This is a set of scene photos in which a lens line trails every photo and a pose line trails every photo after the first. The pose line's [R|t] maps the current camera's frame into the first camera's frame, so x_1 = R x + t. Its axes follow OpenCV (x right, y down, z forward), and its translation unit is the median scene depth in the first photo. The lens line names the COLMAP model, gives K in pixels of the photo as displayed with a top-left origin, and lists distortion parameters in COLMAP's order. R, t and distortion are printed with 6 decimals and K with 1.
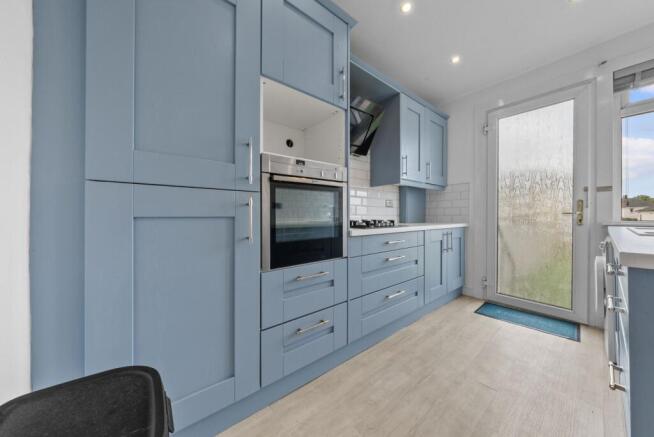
lens RADIAL K [[225.8, 0, 328.8], [0, 225.8, 217.6], [0, 0, 1]] dist [-0.006560, 0.000548]
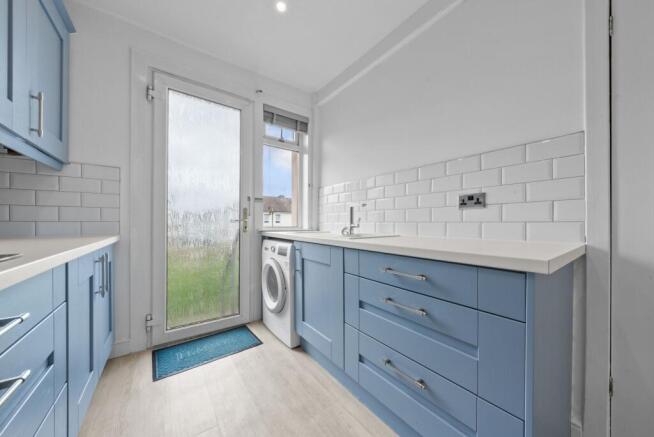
lens RADIAL K [[225.8, 0, 329.7], [0, 225.8, 222.9], [0, 0, 1]] dist [-0.006560, 0.000548]
pose [[0.054388, -0.002707, 0.998516, 0.064503], [-0.003603, 0.999989, 0.002907, -0.012095], [-0.998513, -0.003756, 0.054378, 0.479494]]
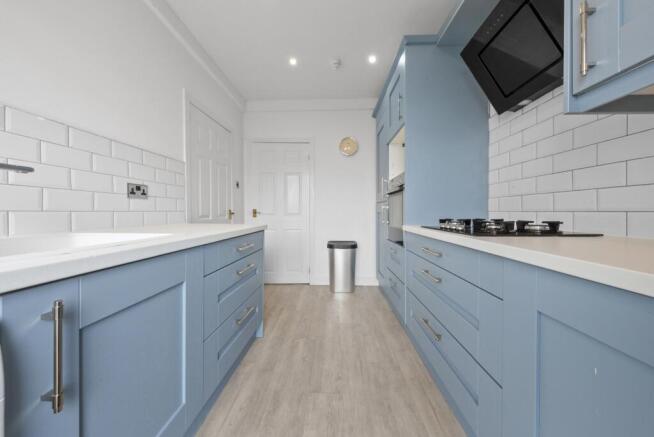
lens RADIAL K [[225.8, 0, 329.1], [0, 225.8, 213.6], [0, 0, 1]] dist [-0.006560, 0.000548]
pose [[-0.658541, 0.006629, -0.752516, 0.759285], [0.002870, 0.999976, 0.006298, -0.010254], [0.752540, 0.001987, -0.658544, 0.914002]]
